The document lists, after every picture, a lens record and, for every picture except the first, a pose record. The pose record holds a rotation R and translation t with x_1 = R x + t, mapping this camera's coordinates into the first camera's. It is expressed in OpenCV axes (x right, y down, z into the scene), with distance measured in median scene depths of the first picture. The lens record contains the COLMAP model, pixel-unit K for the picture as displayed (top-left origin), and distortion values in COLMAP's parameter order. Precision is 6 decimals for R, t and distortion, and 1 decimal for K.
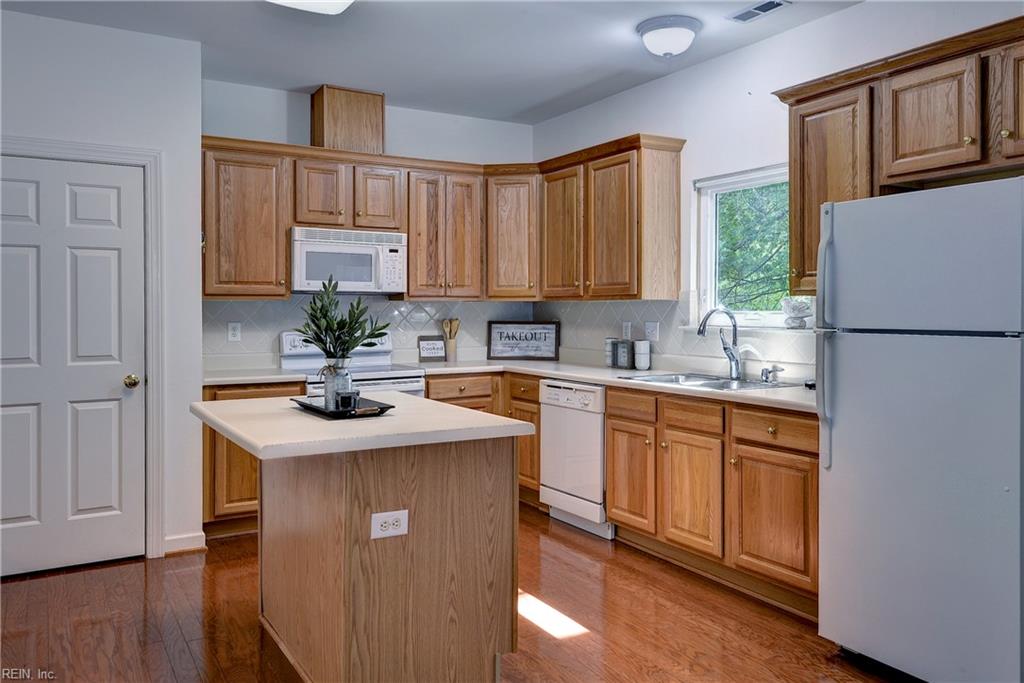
lens RADIAL K [[783.0, 0, 515.3], [0, 783.0, 309.7], [0, 0, 1]] dist [0.035597, -0.003892]
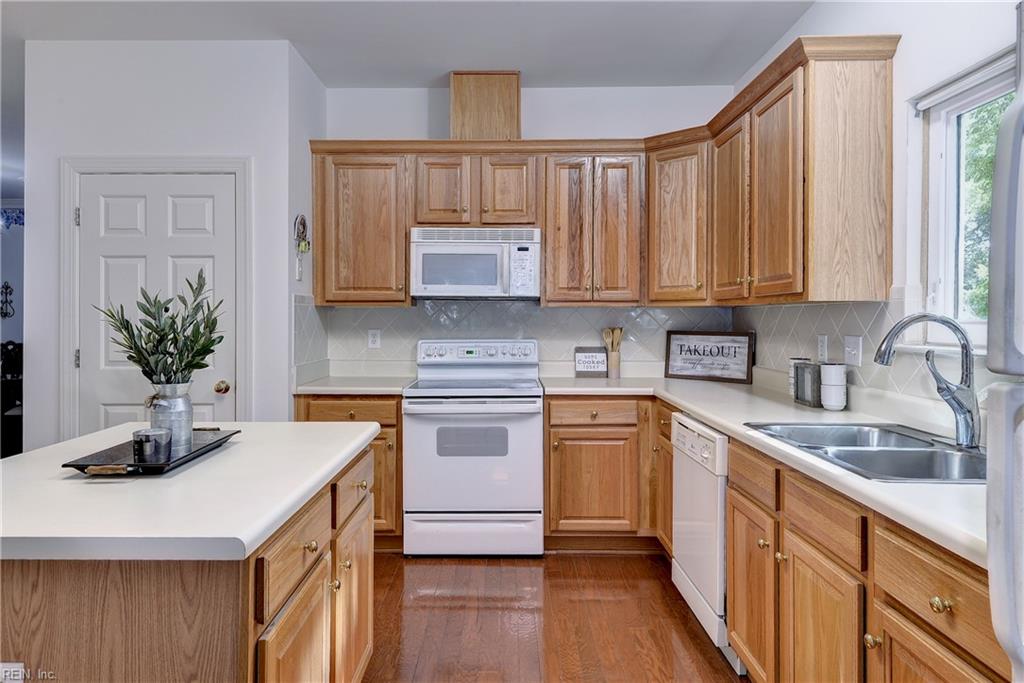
lens RADIAL K [[647.6, 0, 500.1], [0, 647.6, 315.8], [0, 0, 1]] dist [0.026257, -0.006804]
pose [[0.851995, 0.000632, -0.523550, 0.211712], [-0.002195, 0.999995, -0.002366, 0.000881], [0.523546, 0.003165, 0.851991, 0.398761]]
